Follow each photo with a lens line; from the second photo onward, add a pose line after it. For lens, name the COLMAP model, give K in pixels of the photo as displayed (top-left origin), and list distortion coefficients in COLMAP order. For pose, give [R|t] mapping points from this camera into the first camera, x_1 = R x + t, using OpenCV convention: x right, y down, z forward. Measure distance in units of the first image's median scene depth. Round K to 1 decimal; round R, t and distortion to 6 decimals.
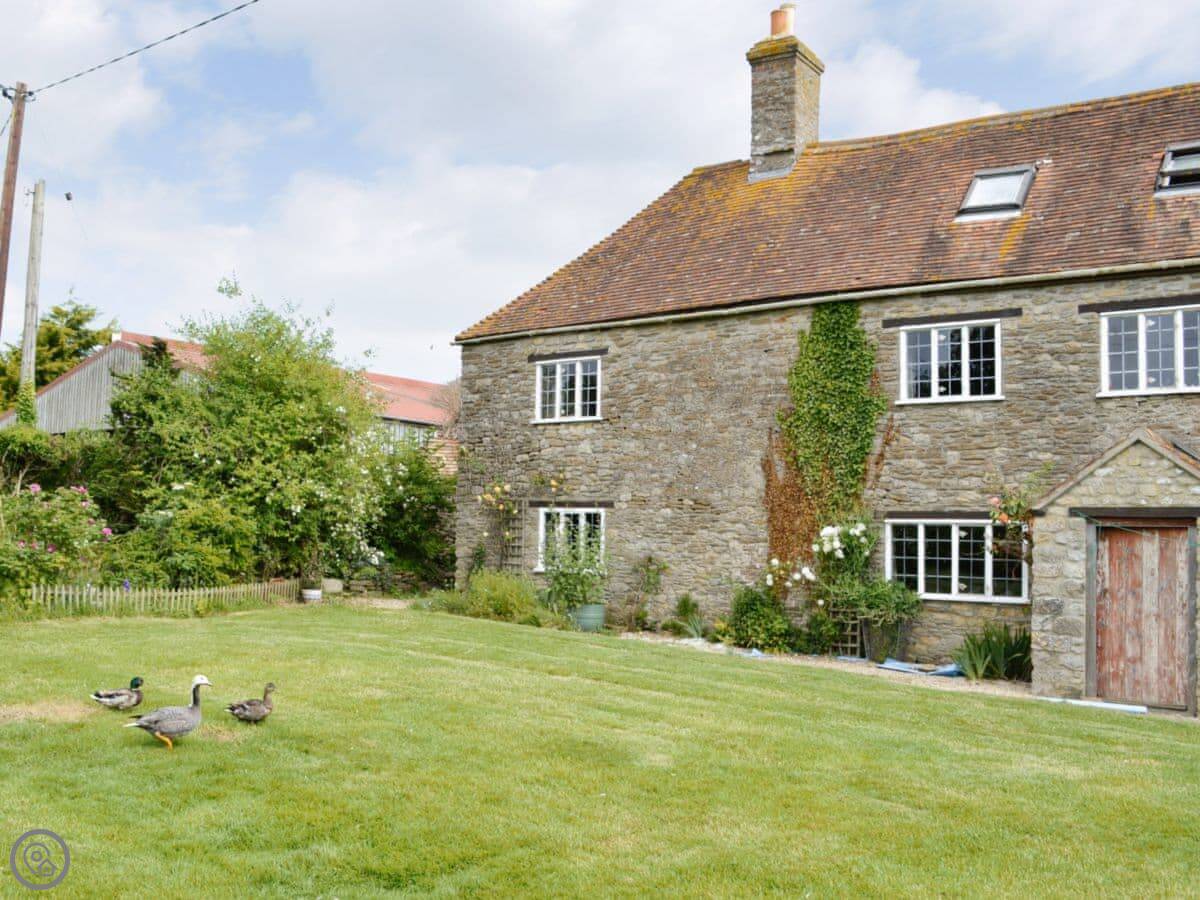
lens RADIAL K [[1099.3, 0, 600.0], [0, 1099.3, 450.0], [0, 0, 1]] dist [-0.060673, -0.001377]
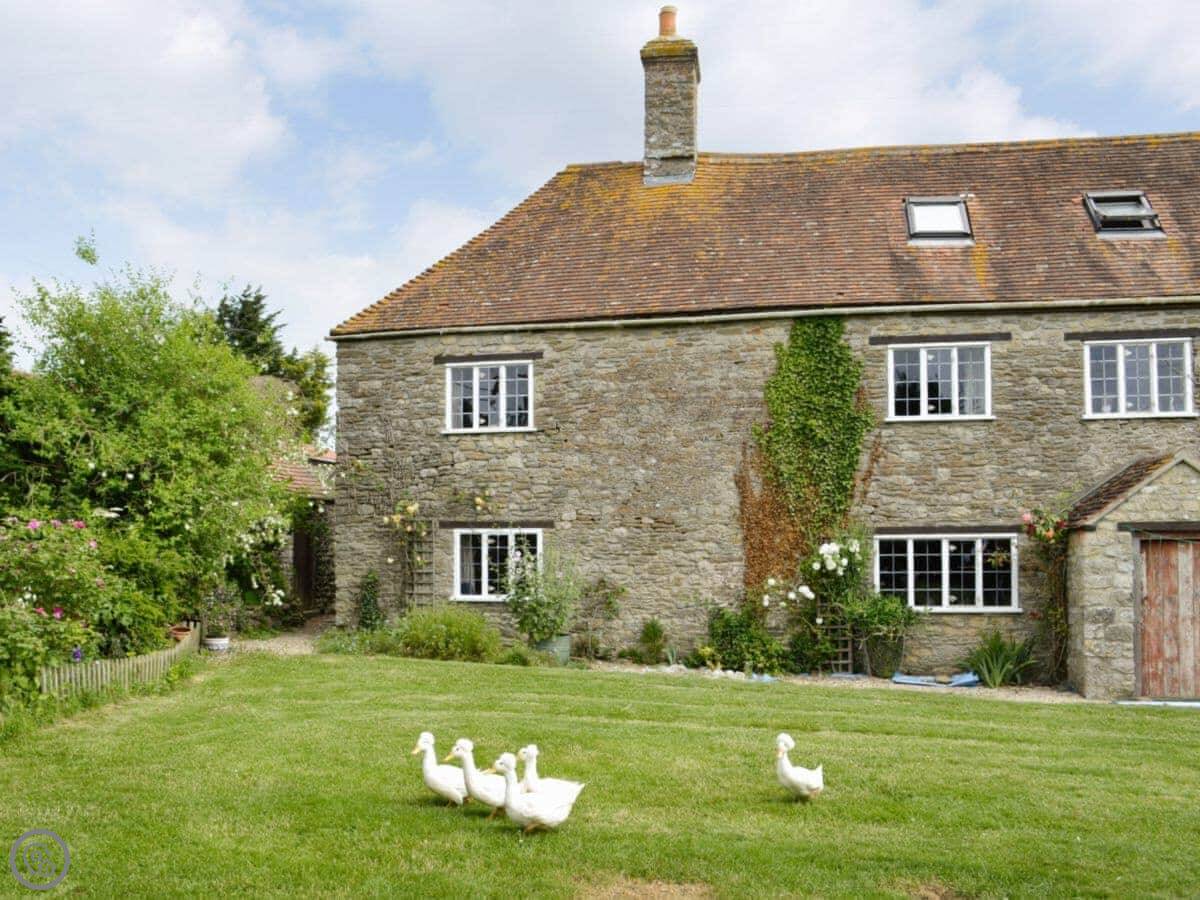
lens RADIAL K [[1099.3, 0, 600.0], [0, 1099.3, 450.0], [0, 0, 1]] dist [-0.060673, -0.001377]
pose [[0.917955, 0.007058, 0.396622, -0.345258], [-0.005152, 0.999970, -0.005869, -0.007332], [-0.396651, 0.003345, 0.917963, 0.162344]]
